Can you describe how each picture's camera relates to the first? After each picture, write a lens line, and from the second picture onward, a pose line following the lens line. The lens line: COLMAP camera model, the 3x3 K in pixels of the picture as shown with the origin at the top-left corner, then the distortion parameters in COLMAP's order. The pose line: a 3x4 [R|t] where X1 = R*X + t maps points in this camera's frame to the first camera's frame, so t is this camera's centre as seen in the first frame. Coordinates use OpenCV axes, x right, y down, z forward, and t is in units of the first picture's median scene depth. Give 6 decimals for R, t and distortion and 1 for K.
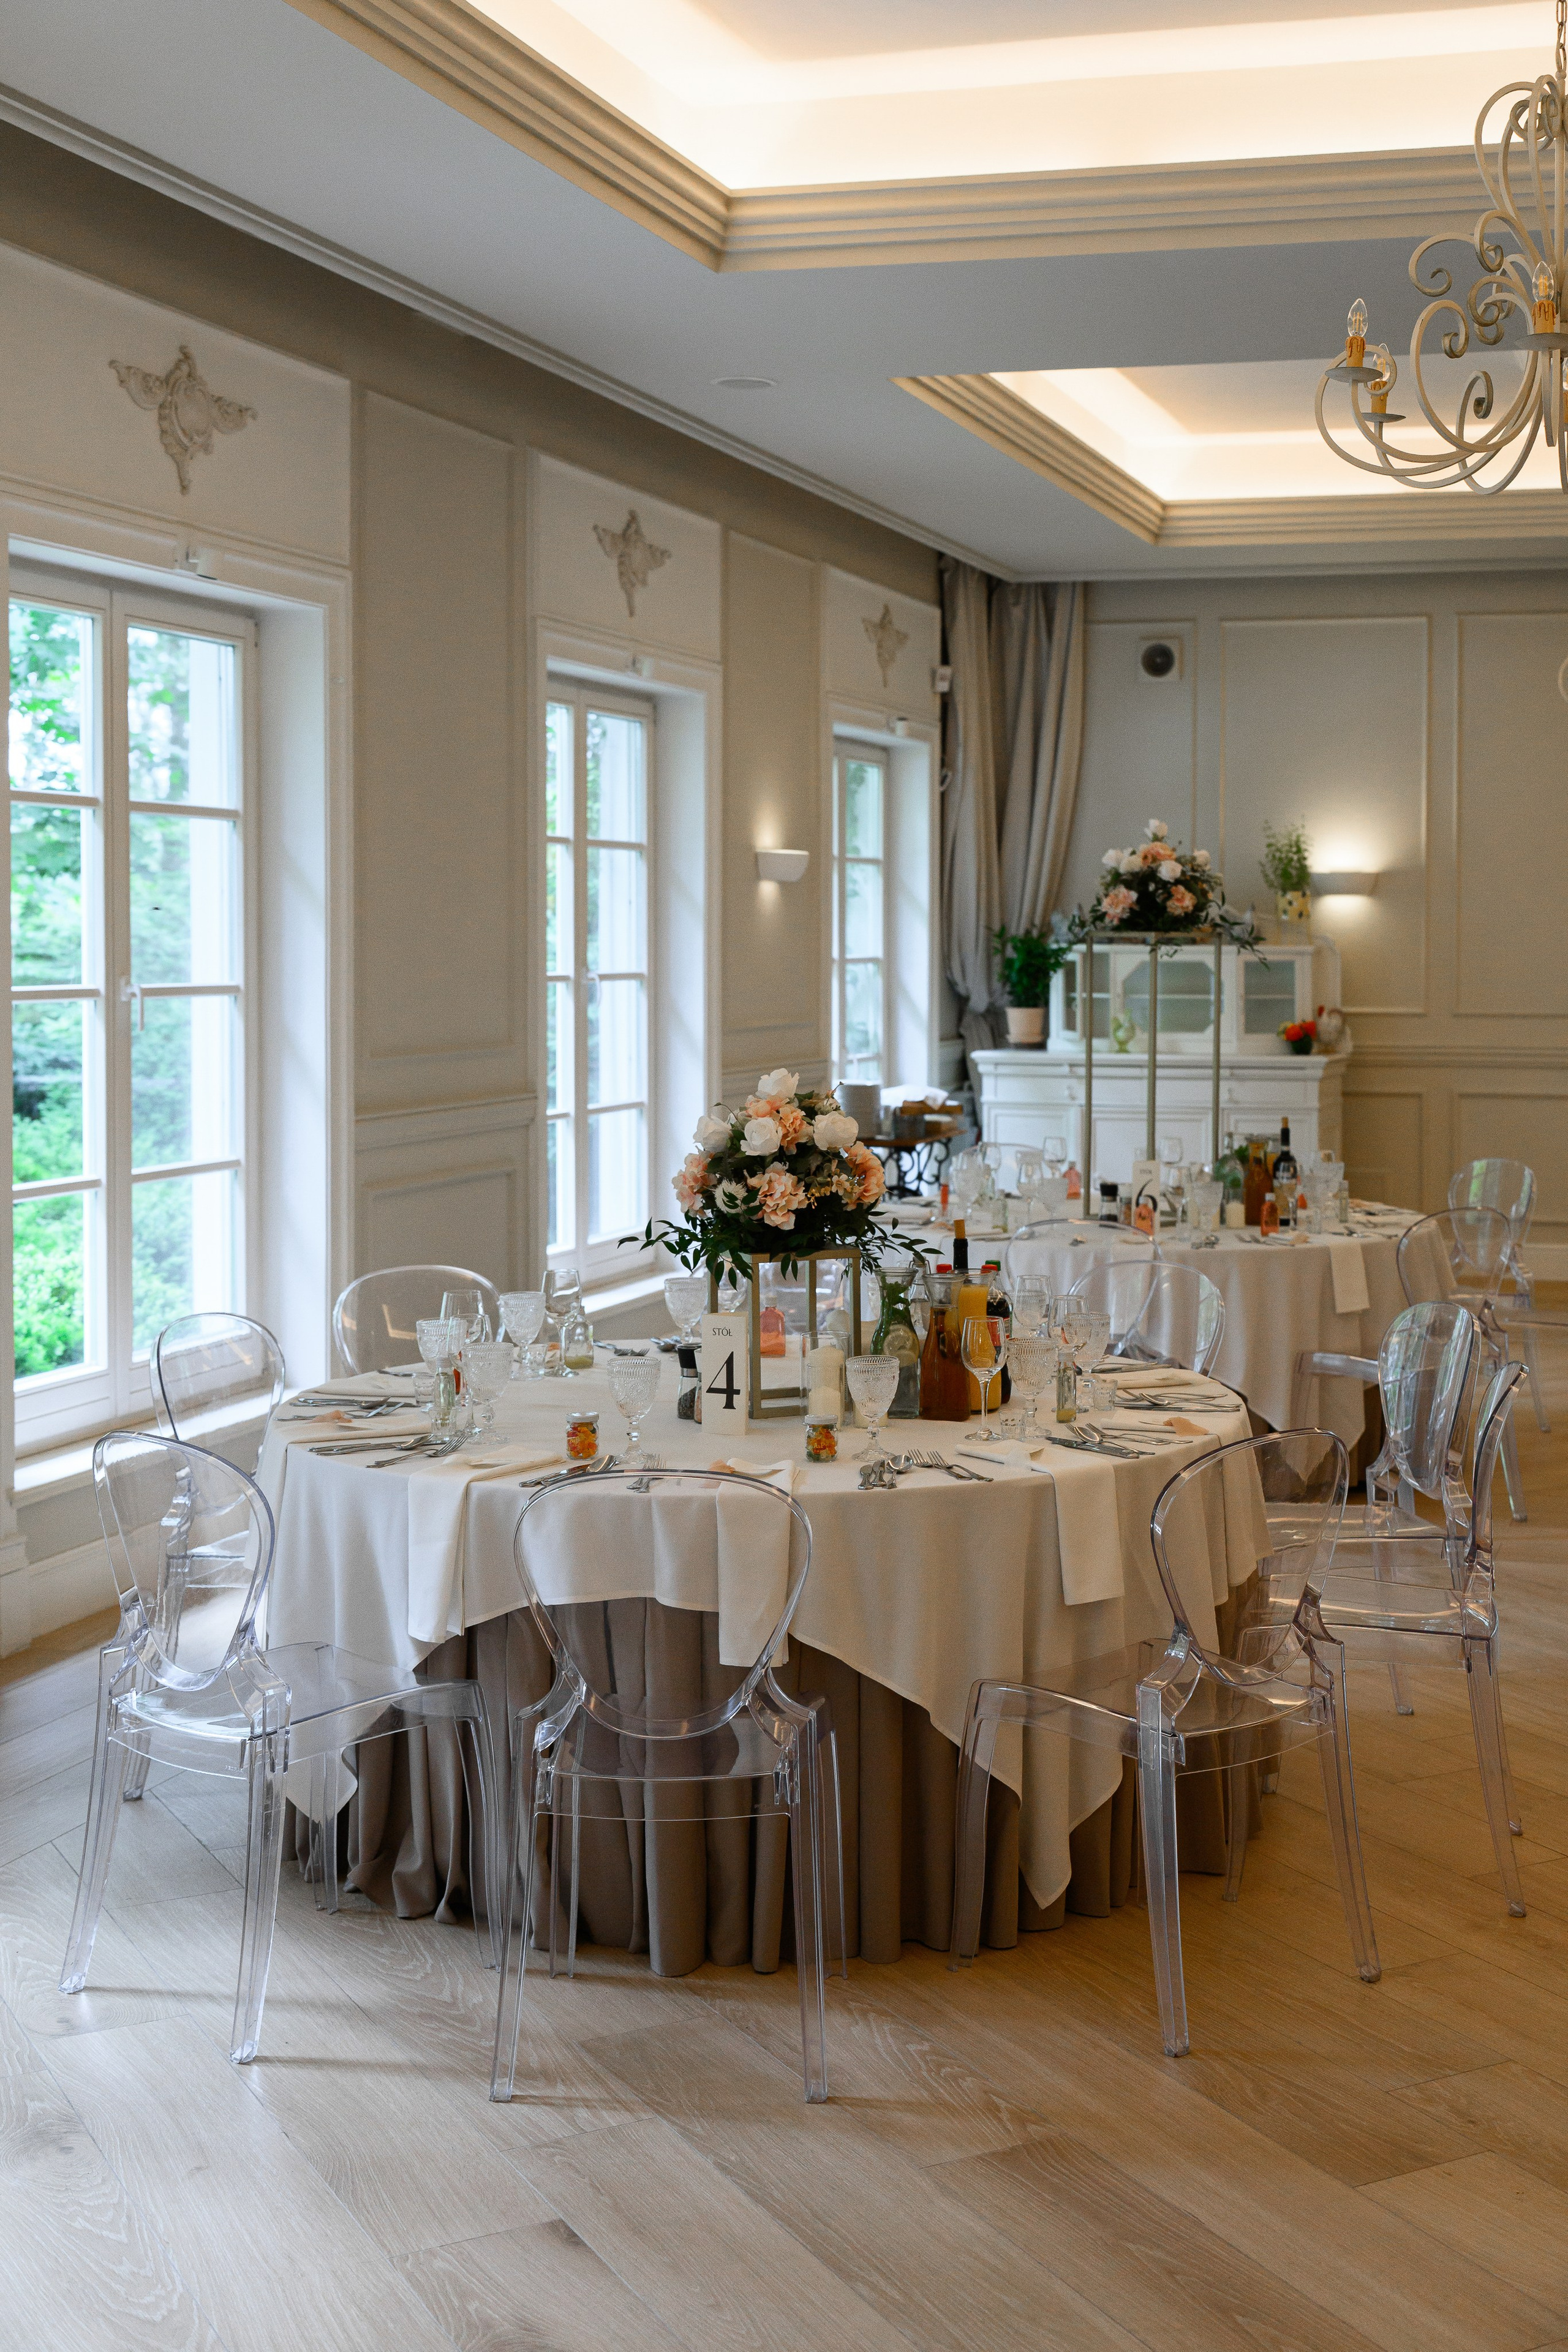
lens RADIAL K [[2963.6, 0, 783.8], [0, 2963.6, 1174.1], [0, 0, 1]] dist [0.012592, 0.000000]
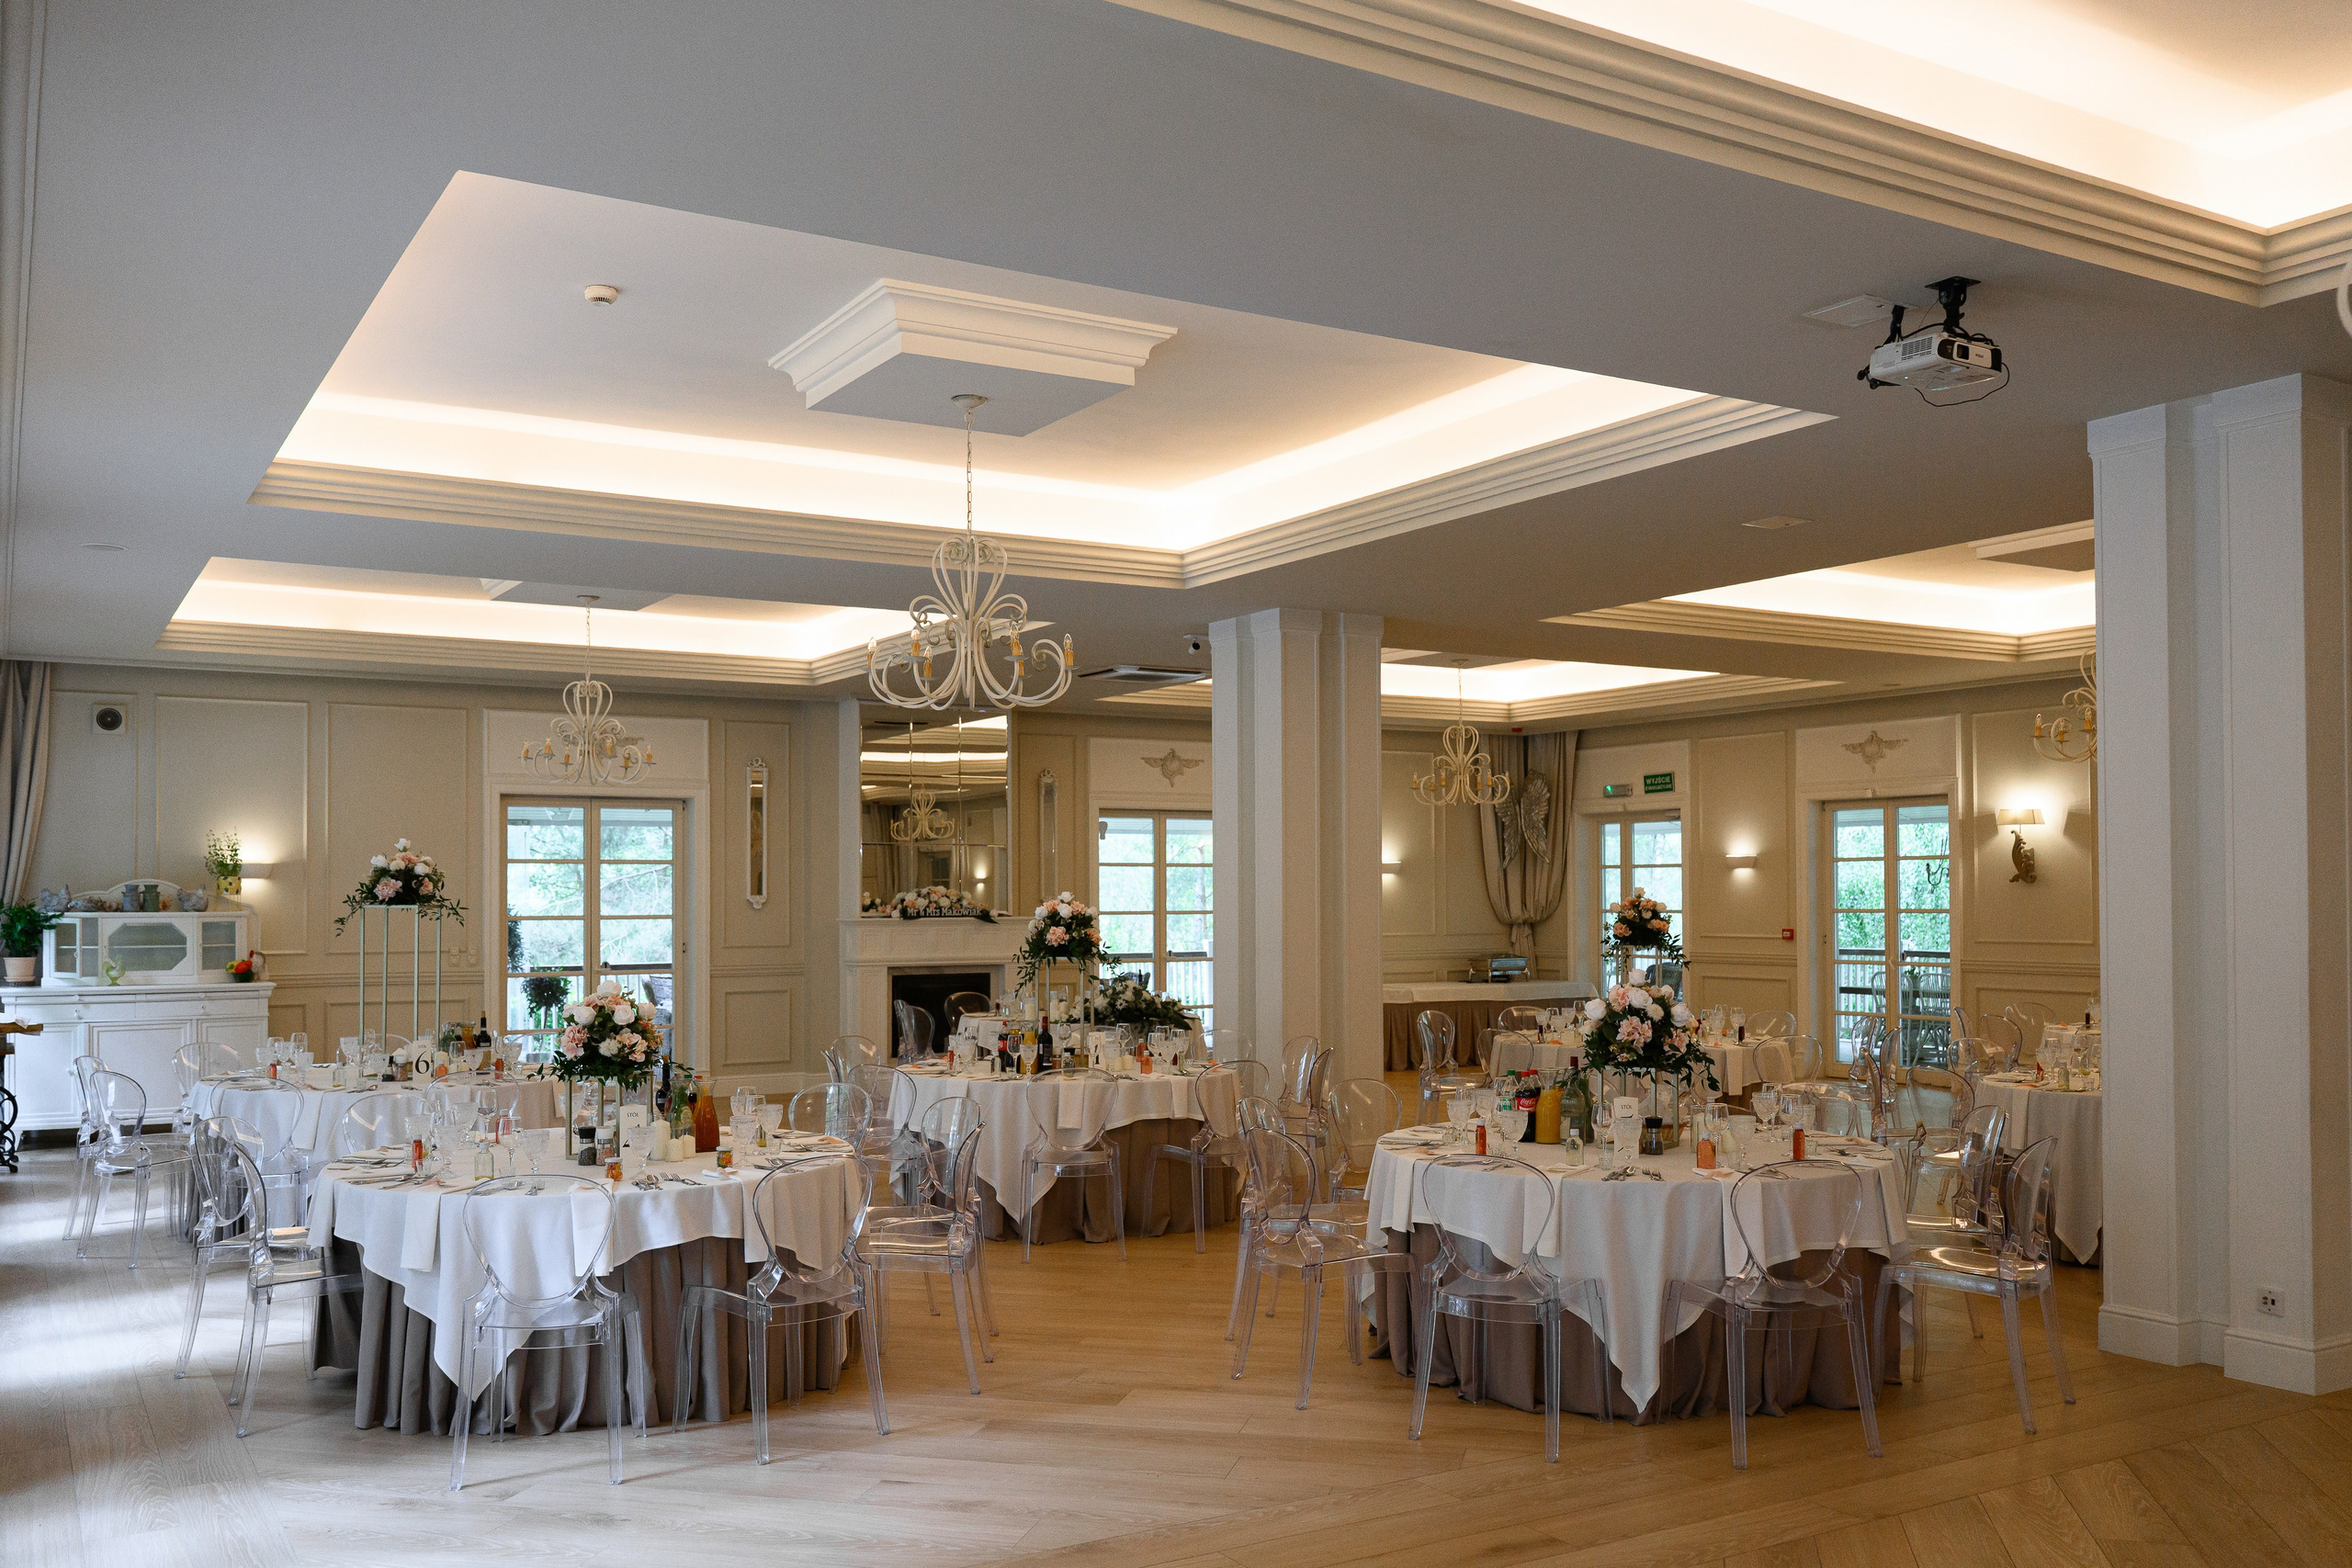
lens RADIAL K [[1977.3, 0, 1180.1], [0, 1977.3, 793.5], [0, 0, 1]] dist [0.002825, 0.008850]
pose [[0.693802, 0.033662, 0.719378, -0.387334], [0.061826, 0.992435, -0.106067, 0.002143], [-0.717507, 0.118066, 0.686473, -0.101021]]
